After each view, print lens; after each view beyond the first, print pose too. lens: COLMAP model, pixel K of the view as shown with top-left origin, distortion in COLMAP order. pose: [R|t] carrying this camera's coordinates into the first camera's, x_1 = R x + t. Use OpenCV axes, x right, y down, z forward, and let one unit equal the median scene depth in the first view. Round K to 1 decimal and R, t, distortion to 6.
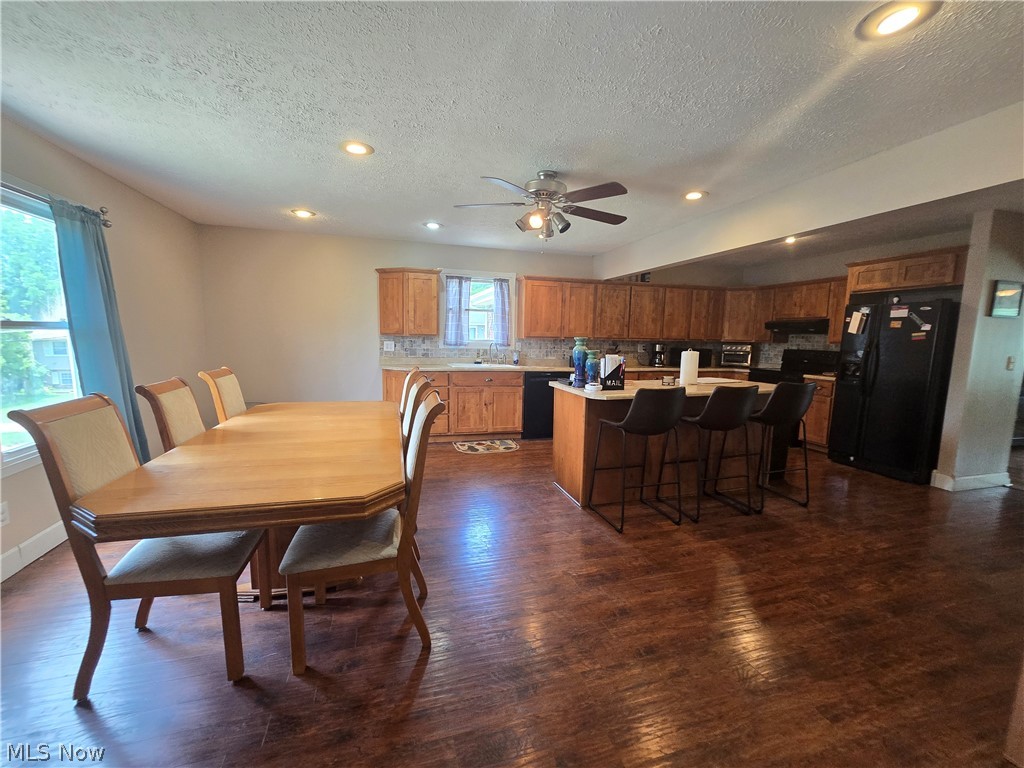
lens RADIAL K [[421.9, 0, 510.5], [0, 421.9, 385.2], [0, 0, 1]] dist [-0.005650, 0.000060]
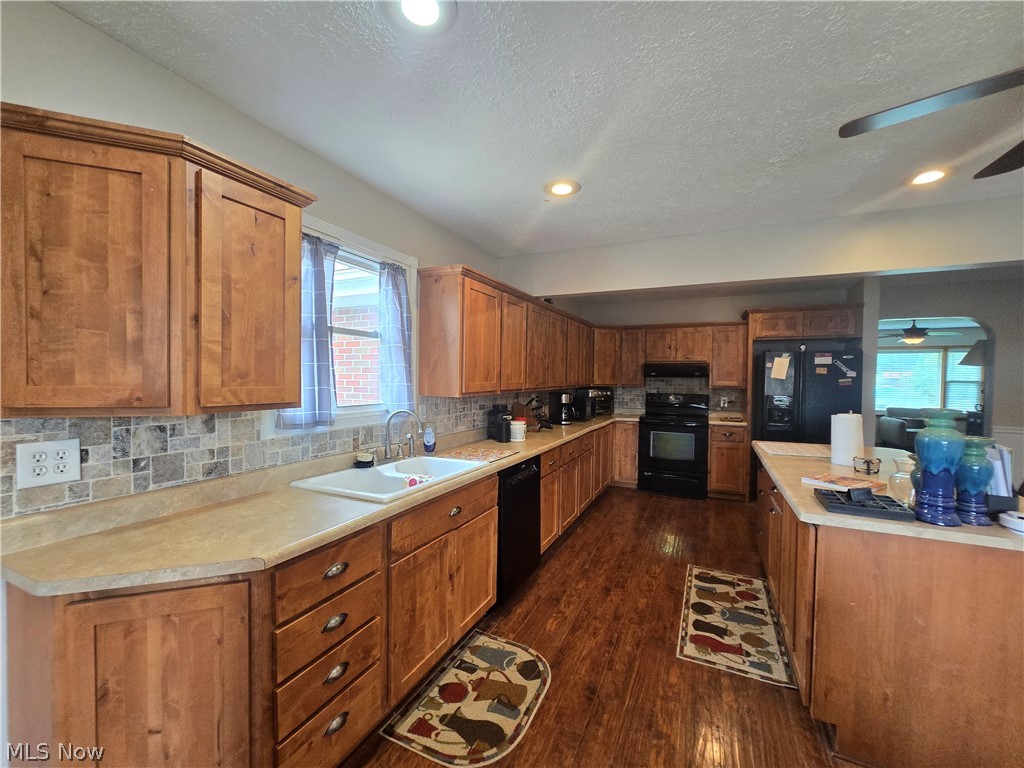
lens RADIAL K [[421.9, 0, 510.5], [0, 421.9, 385.2], [0, 0, 1]] dist [-0.005650, 0.000060]
pose [[0.664151, -0.029852, 0.747002, -0.284473], [0.091451, 0.994942, -0.041548, -0.100081], [-0.741984, 0.095908, 0.663522, 0.648006]]
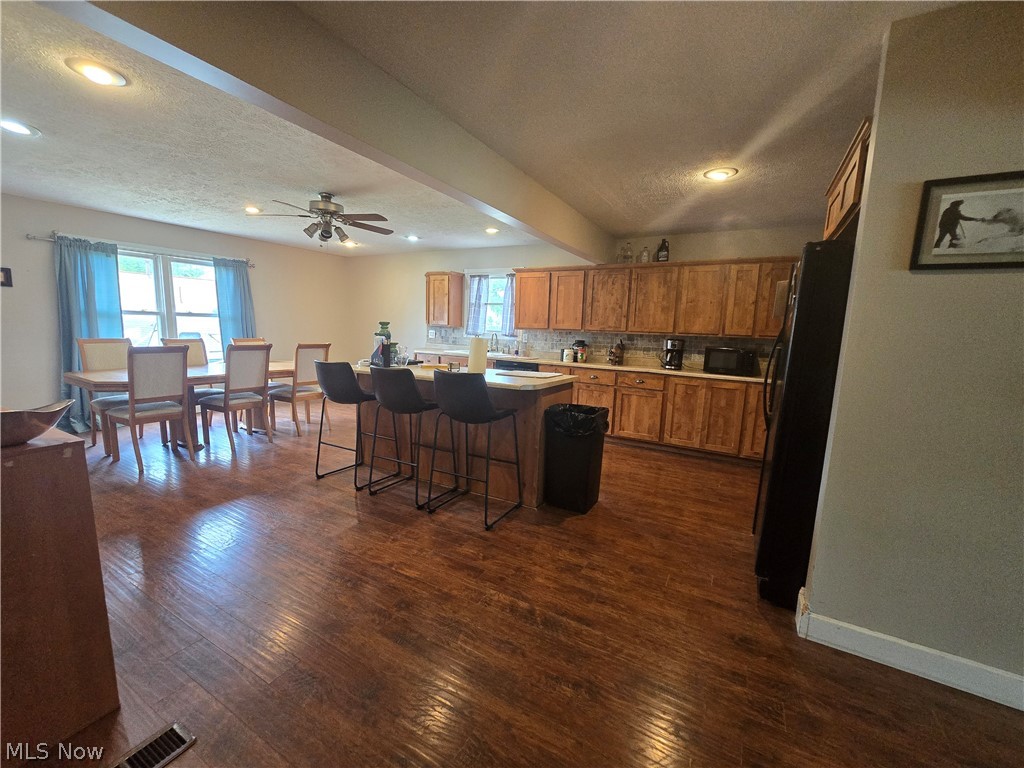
lens RADIAL K [[413.6, 0, 508.1], [0, 413.6, 389.7], [0, 0, 1]] dist [-0.001335, -0.000012]
pose [[0.695834, 0.113428, -0.709189, 0.773503], [-0.100733, 0.993103, 0.060001, -0.022972], [0.711104, 0.029688, 0.702460, 0.273439]]
